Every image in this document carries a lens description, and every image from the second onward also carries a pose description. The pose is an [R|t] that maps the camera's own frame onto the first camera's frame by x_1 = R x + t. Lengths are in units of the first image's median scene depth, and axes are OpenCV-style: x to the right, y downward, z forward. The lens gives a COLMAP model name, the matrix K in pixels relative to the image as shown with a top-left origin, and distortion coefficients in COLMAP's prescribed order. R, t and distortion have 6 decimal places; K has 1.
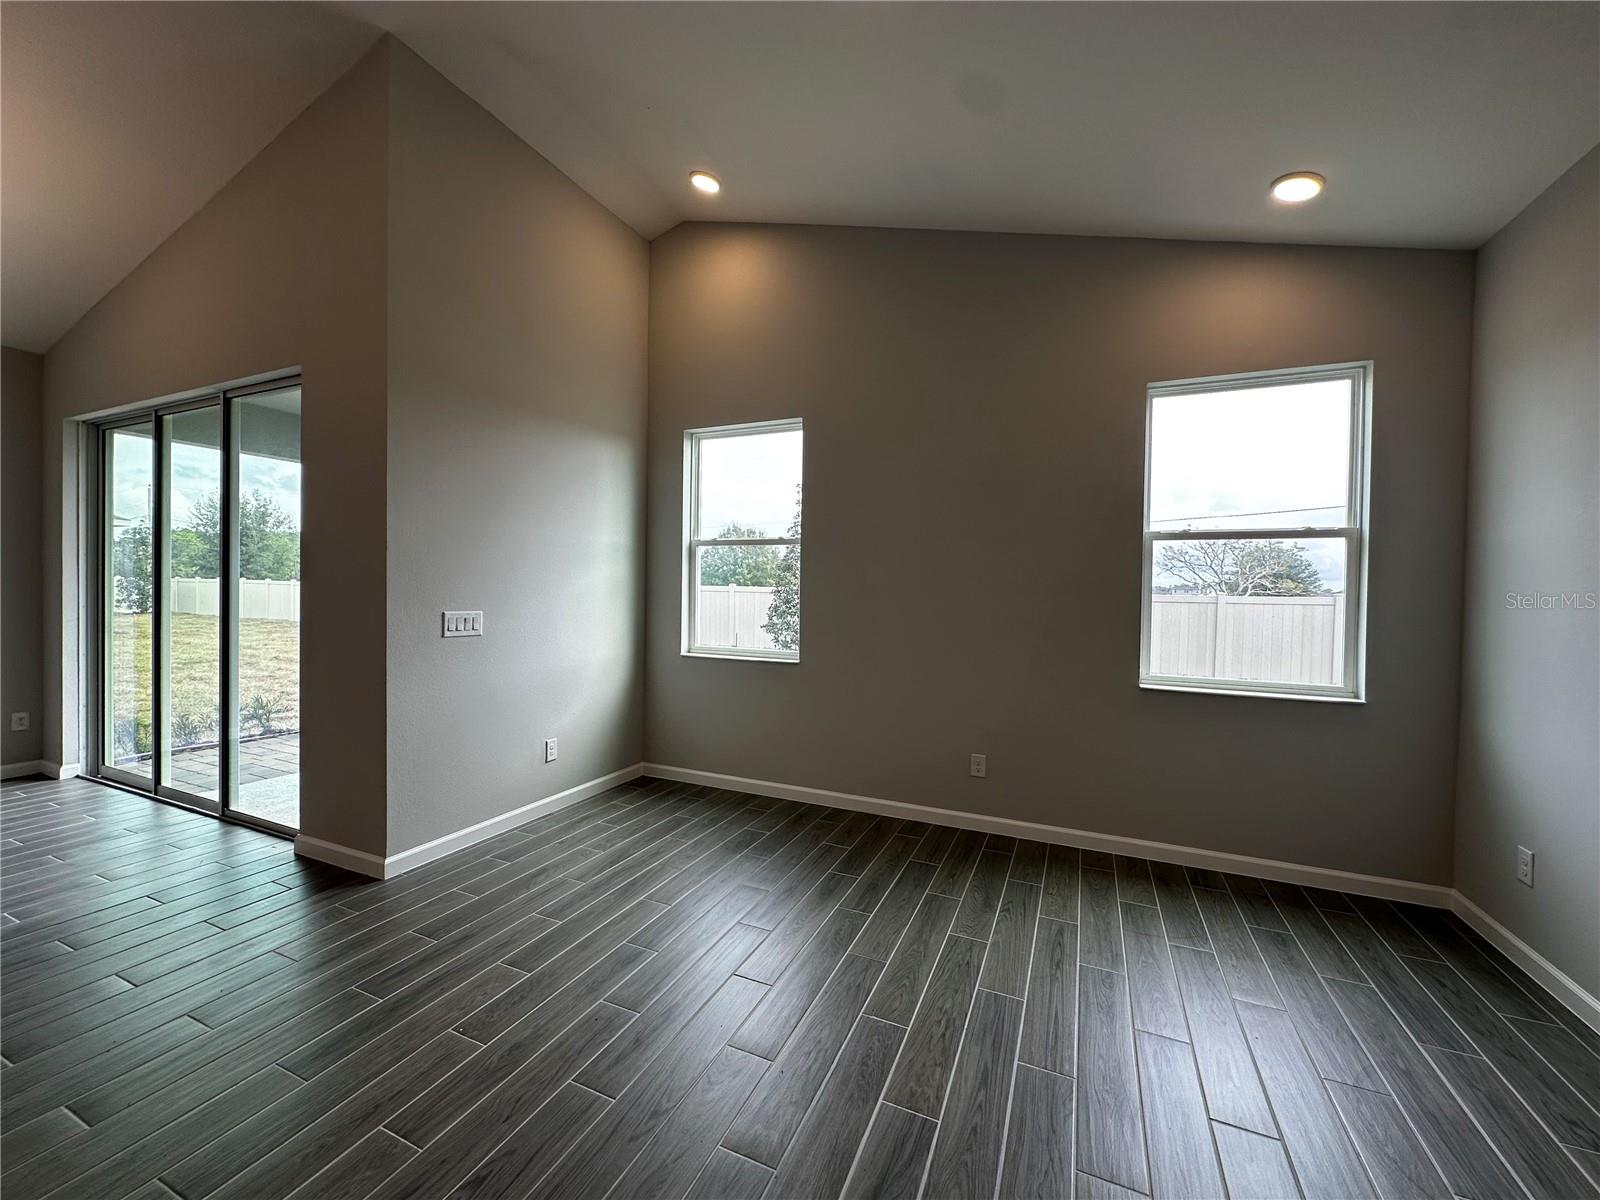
lens RADIAL K [[635.1, 0, 800.0], [0, 635.1, 600.0], [0, 0, 1]] dist [-0.001082, -0.000118]
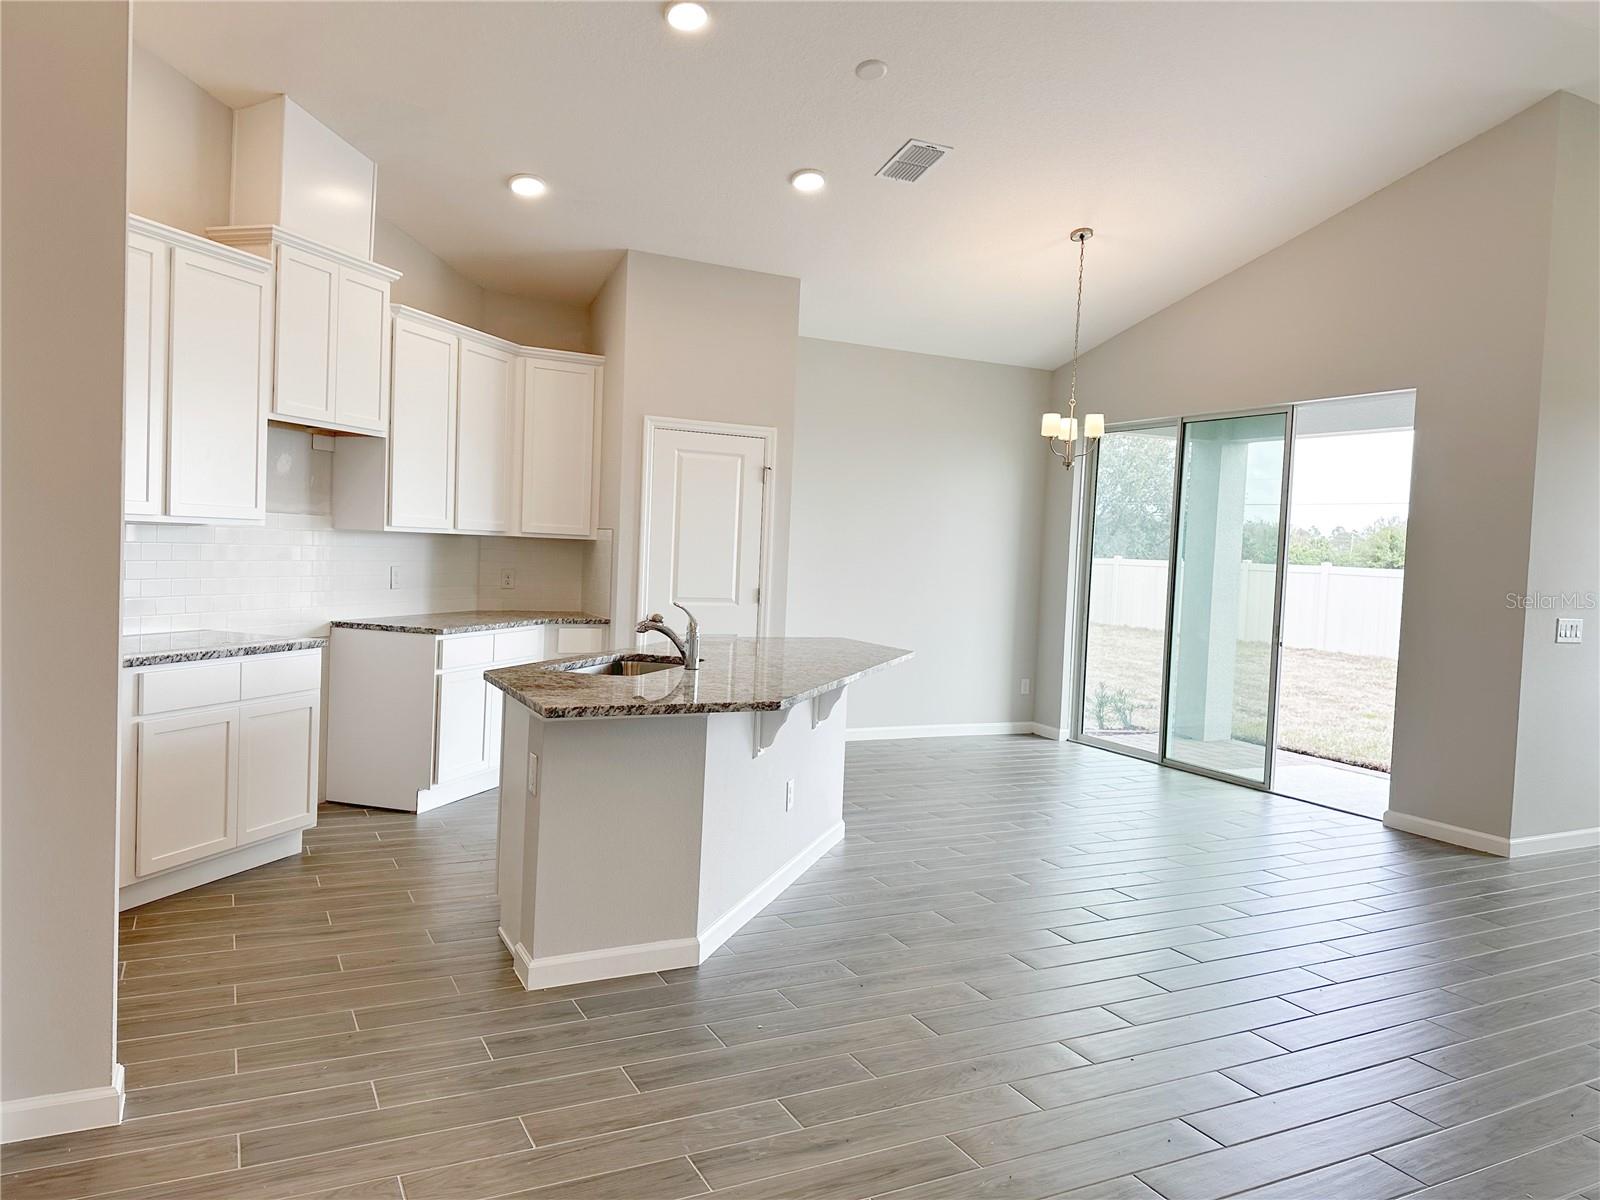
lens RADIAL K [[1109.3, 0, 800.0], [0, 1109.3, 600.0], [0, 0, 1]] dist [0.113653, -0.158744]
pose [[0.780503, 0.047643, -0.623334, -0.331591], [-0.039771, 0.998856, 0.026545, -0.009372], [0.623886, 0.004072, 0.781505, -1.056445]]
